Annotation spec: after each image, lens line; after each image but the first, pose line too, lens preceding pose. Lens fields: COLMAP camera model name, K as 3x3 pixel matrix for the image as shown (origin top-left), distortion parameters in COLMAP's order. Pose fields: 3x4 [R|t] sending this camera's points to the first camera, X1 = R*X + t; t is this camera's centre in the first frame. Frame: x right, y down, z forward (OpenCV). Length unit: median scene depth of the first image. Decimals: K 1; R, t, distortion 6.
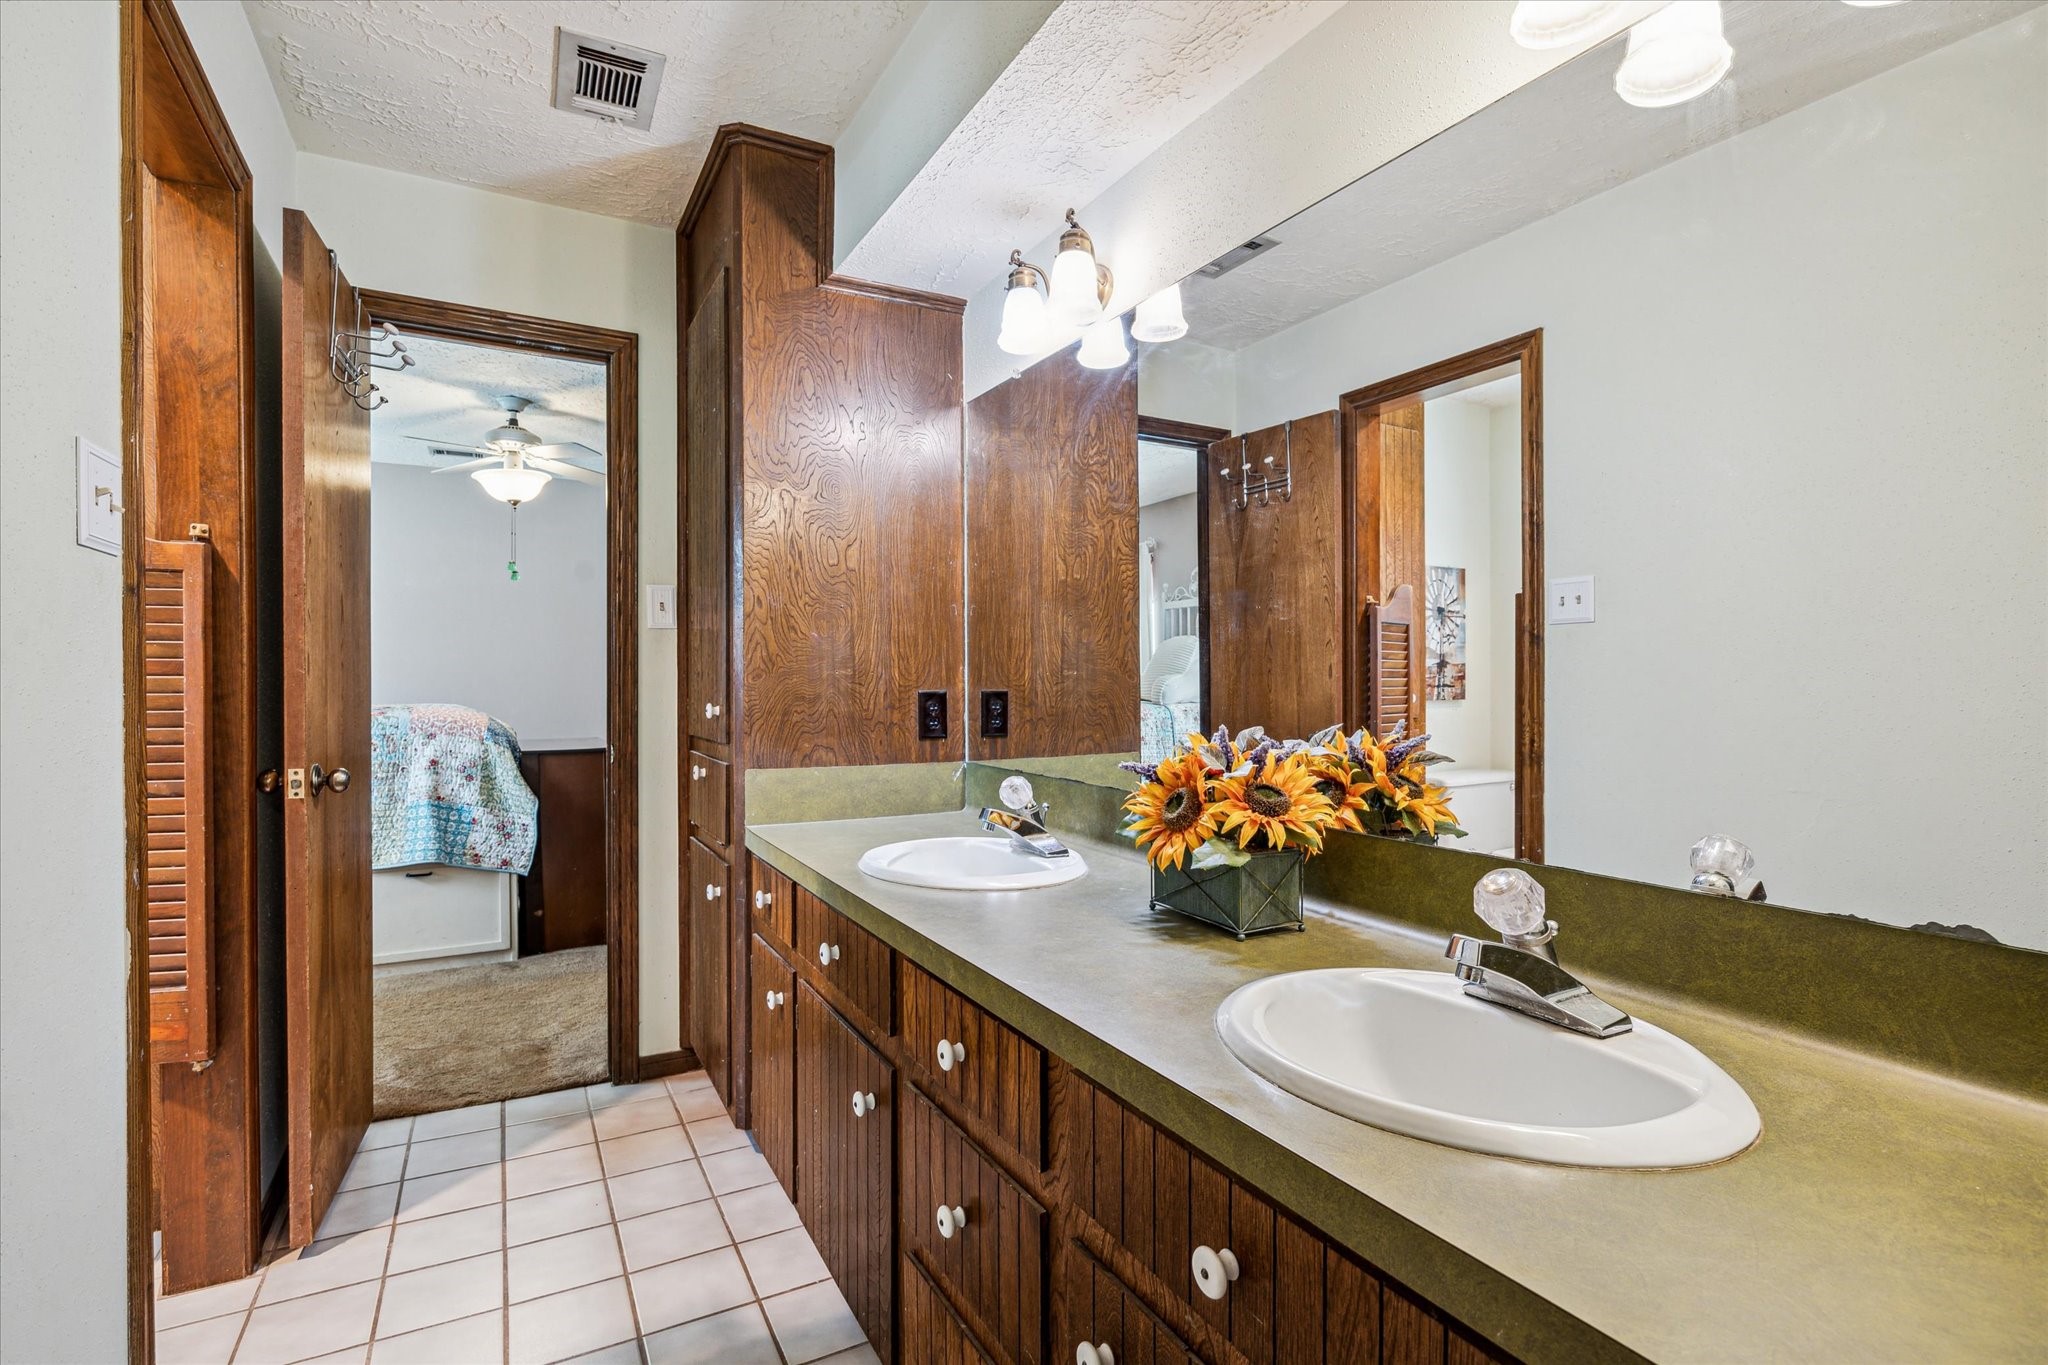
lens RADIAL K [[986.3, 0, 1024.0], [0, 986.3, 682.5], [0, 0, 1]] dist [0.000838, 0.000036]
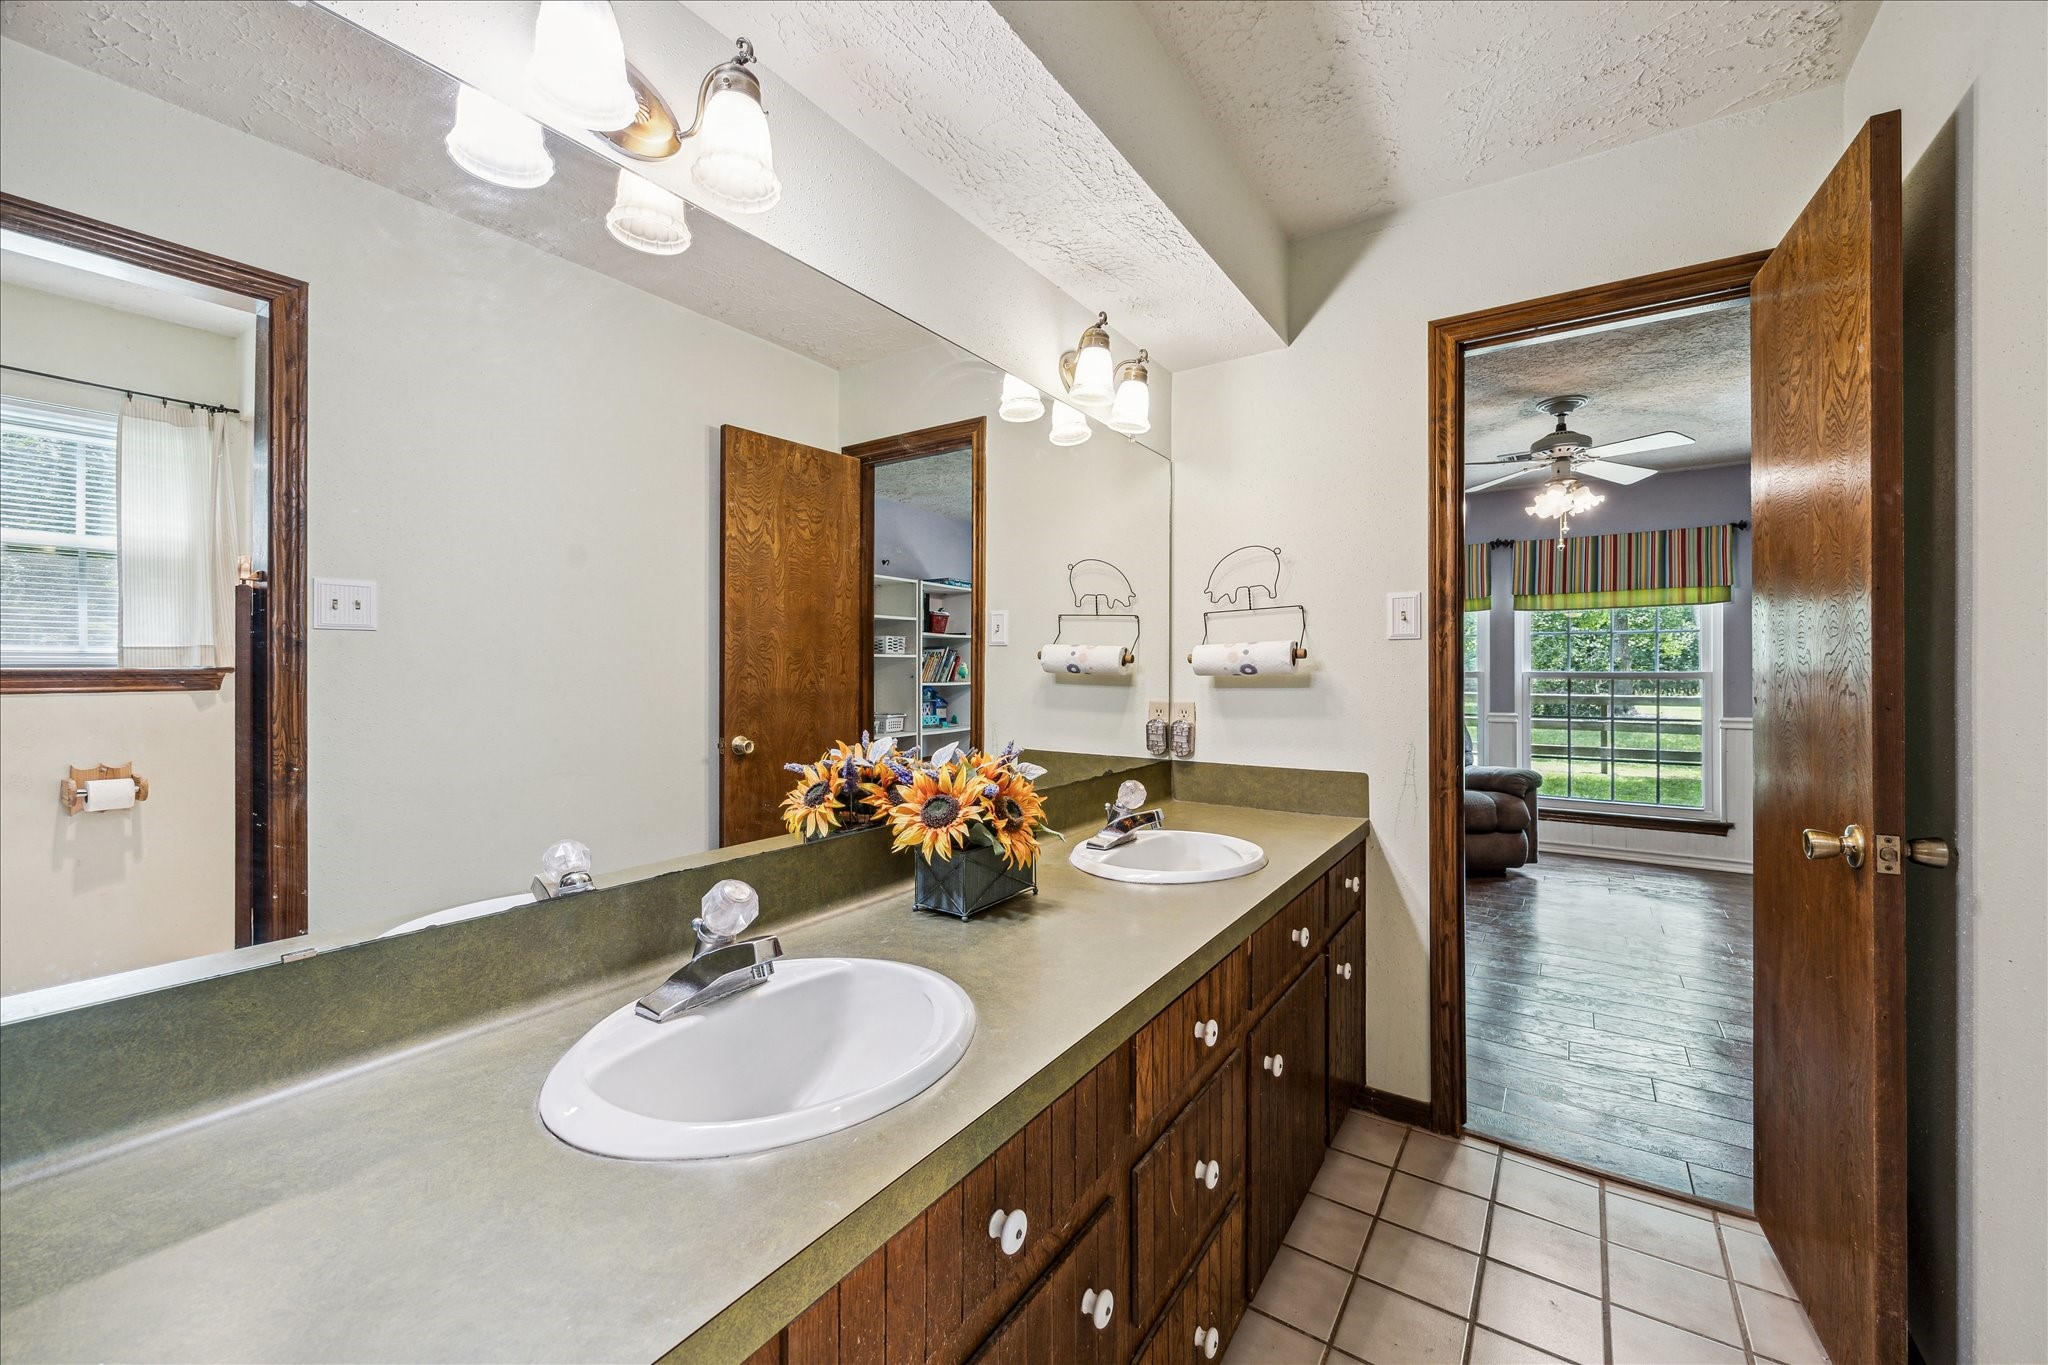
lens RADIAL K [[806.5, 0, 1028.0], [0, 806.5, 672.9], [0, 0, 1]] dist [0.001430, 0.000089]
pose [[-0.456218, -0.008323, 0.889829, -0.401323], [0.000880, 0.999952, 0.009804, -0.027808], [-0.889868, 0.005256, -0.456189, 0.795651]]
